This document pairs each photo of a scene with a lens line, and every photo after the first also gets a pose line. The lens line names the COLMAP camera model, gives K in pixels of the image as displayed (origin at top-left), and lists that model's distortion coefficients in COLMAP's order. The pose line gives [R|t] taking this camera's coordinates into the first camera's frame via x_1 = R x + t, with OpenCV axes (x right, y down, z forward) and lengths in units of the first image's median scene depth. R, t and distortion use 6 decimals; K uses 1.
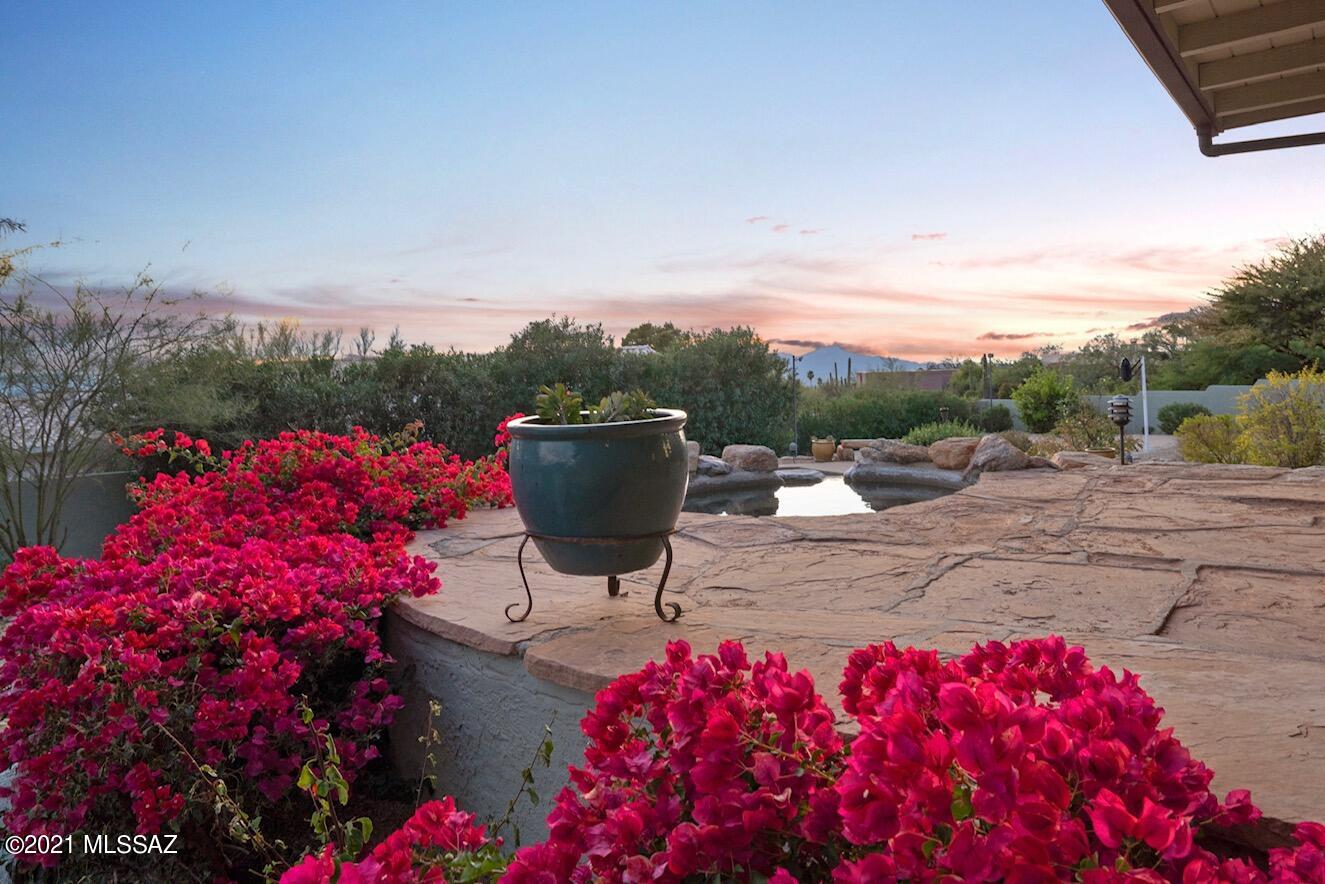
lens RADIAL K [[1072.2, 0, 662.5], [0, 1072.2, 442.0], [0, 0, 1]] dist [-0.002616, -0.007682]
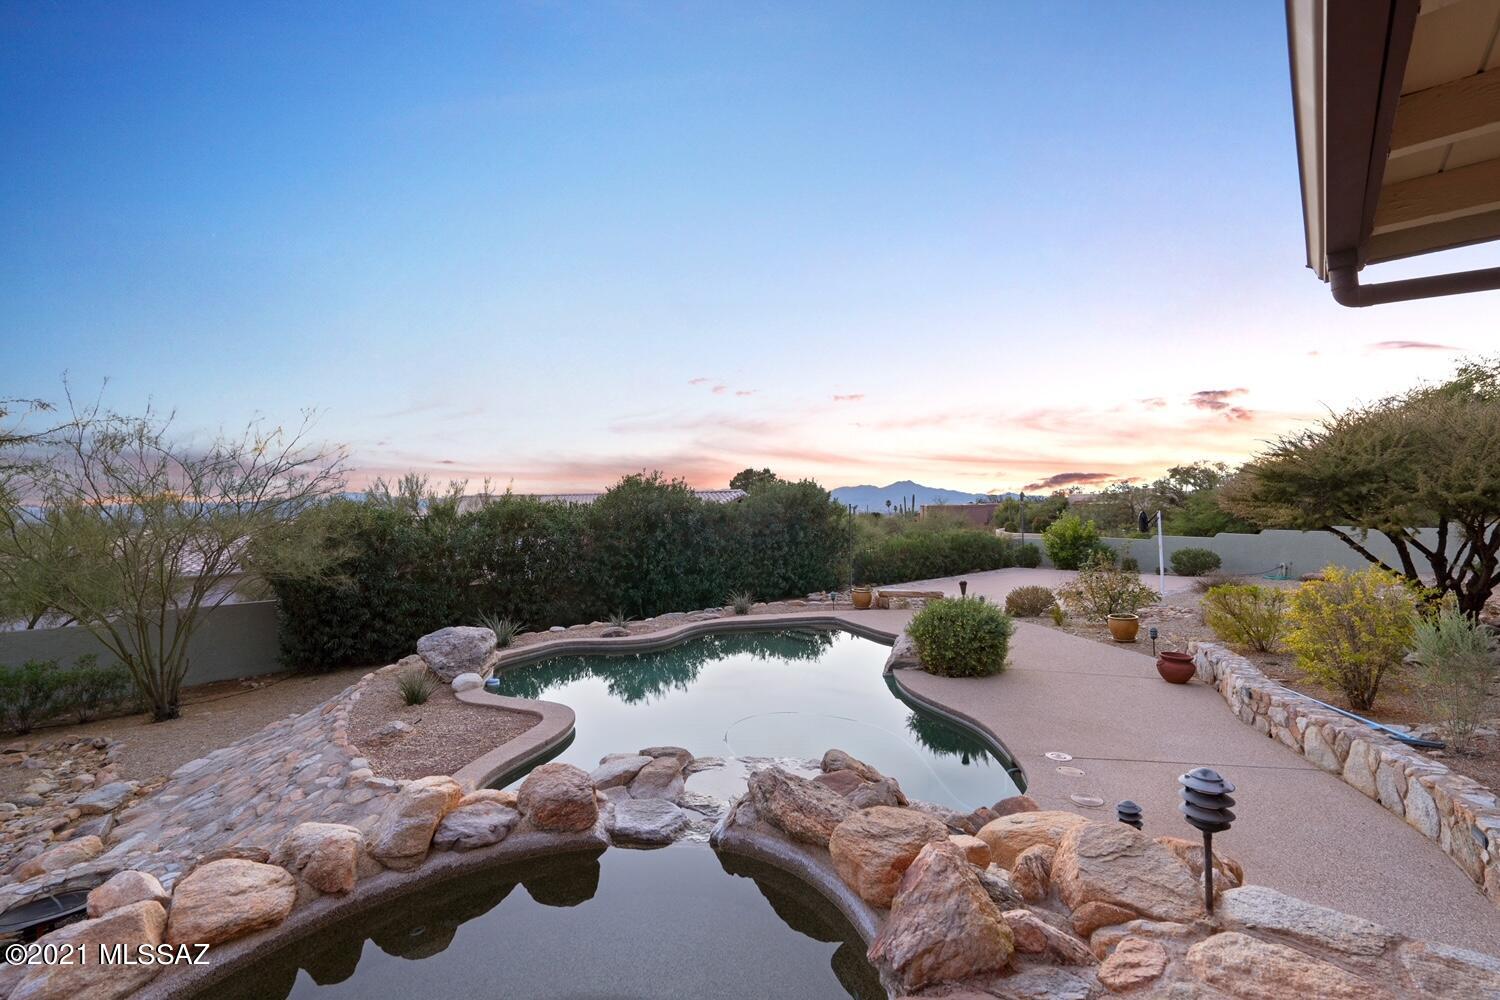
lens RADIAL K [[703.7, 0, 750.0], [0, 703.7, 500.0], [0, 0, 1]] dist [-0.000330, 0.000153]
pose [[0.996075, 0.013203, -0.087517, 0.083167], [-0.016907, 0.998987, -0.041713, -0.052486], [0.086878, 0.043029, 0.995289, 0.222081]]
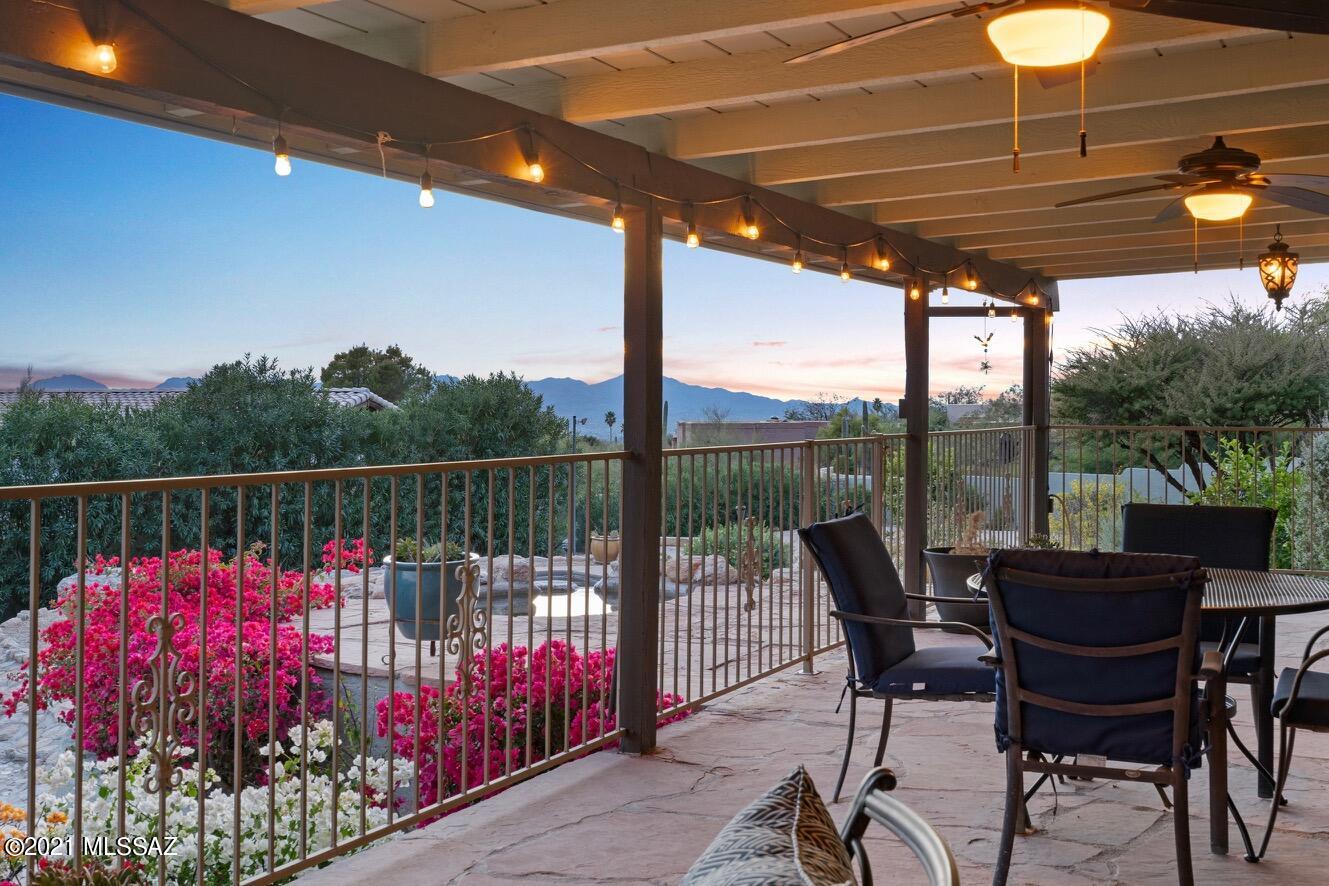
lens RADIAL K [[2139.6, 0, 664.5], [0, 2139.6, 443.0], [0, 0, 1]] dist [0.026689, 0.011512]
pose [[0.988106, 0.024728, 0.151774, -0.039015], [-0.020312, 0.999326, -0.030574, -0.019729], [-0.152428, 0.027128, 0.987942, -0.464835]]
